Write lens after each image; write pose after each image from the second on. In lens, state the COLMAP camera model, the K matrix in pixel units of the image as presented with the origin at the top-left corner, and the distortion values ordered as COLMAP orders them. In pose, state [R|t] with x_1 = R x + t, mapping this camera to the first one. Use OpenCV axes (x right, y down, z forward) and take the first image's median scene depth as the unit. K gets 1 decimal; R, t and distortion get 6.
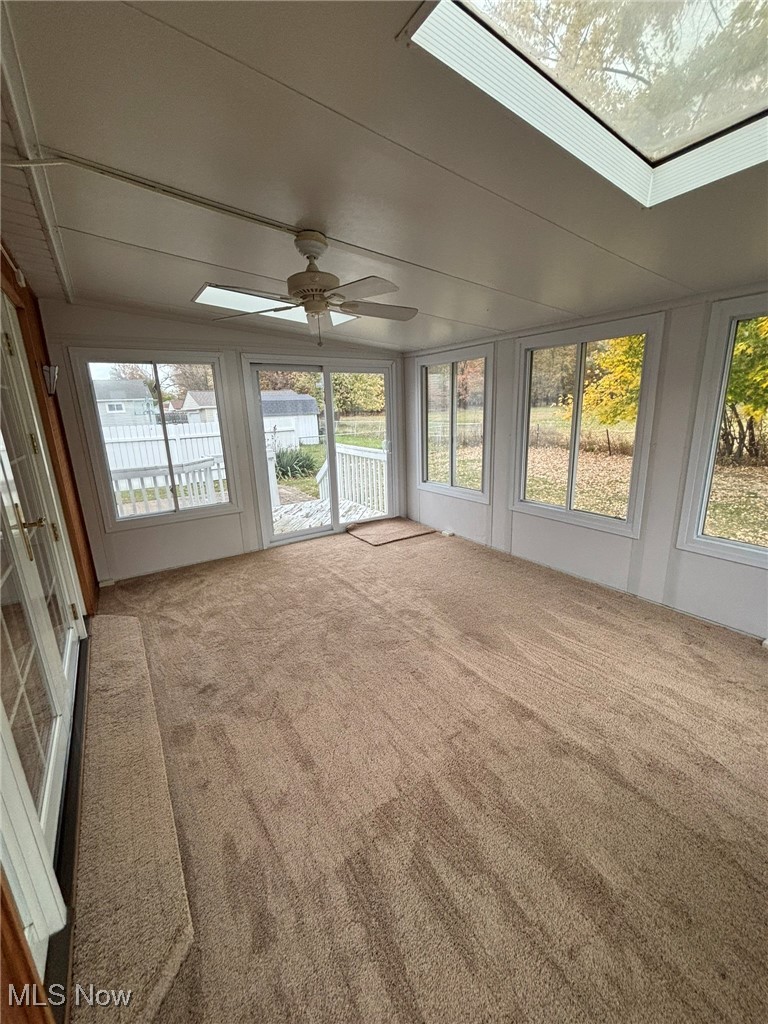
lens RADIAL K [[416.0, 0, 383.0], [0, 416.0, 511.3], [0, 0, 1]] dist [0.004491, -0.000885]
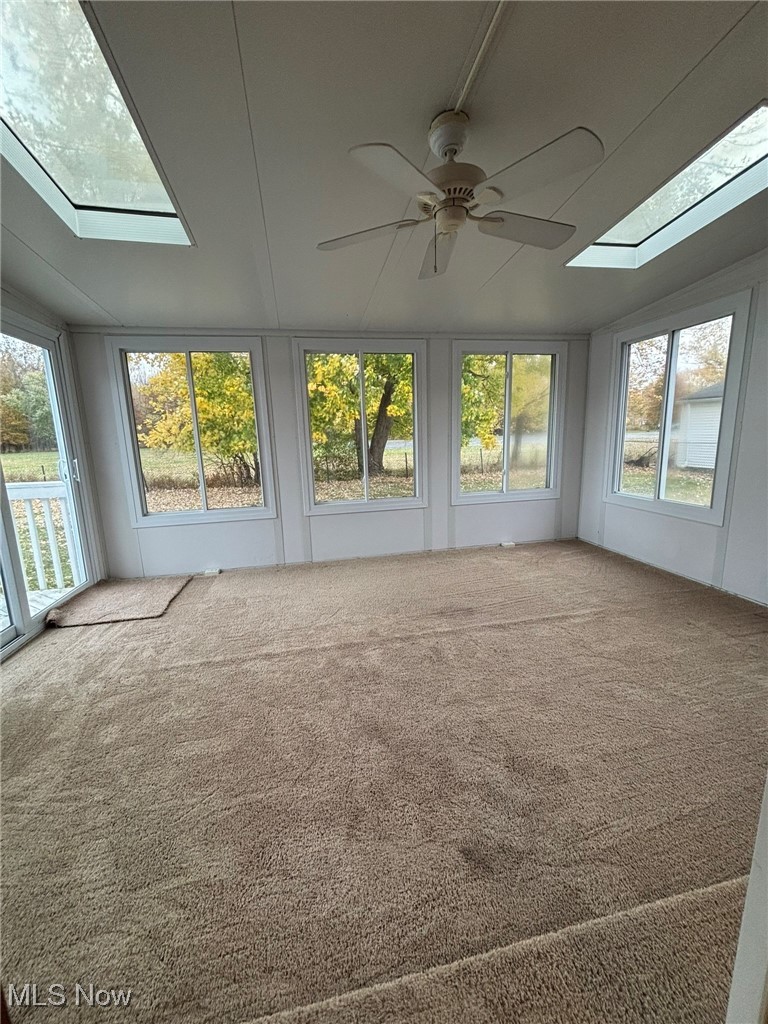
lens RADIAL K [[416.0, 0, 385.5], [0, 416.0, 516.3], [0, 0, 1]] dist [0.004491, -0.000885]
pose [[0.346794, -0.154917, 0.925059, -0.493005], [0.247787, 0.966359, 0.068941, -0.022697], [-0.904619, 0.205309, 0.373514, 0.469128]]
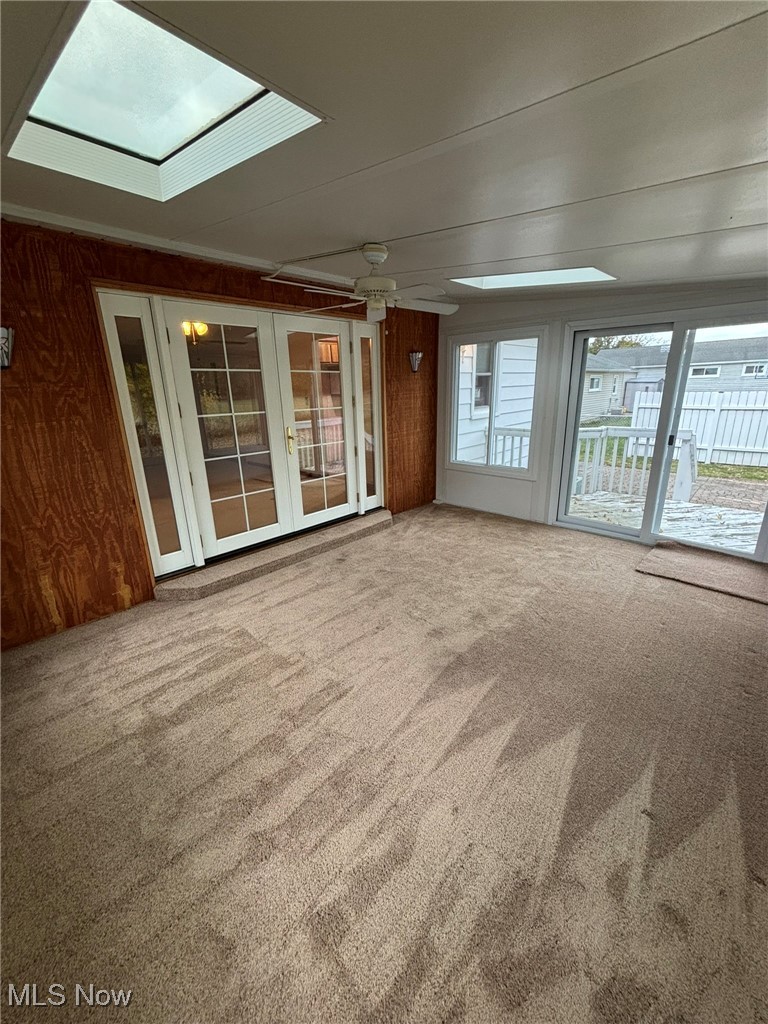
lens RADIAL K [[416.0, 0, 384.1], [0, 416.0, 511.5], [0, 0, 1]] dist [0.004491, -0.000885]
pose [[0.221510, 0.308084, -0.925212, 0.584625], [-0.226632, 0.939067, 0.258438, -0.114939], [0.948457, 0.152436, 0.277835, 0.380188]]
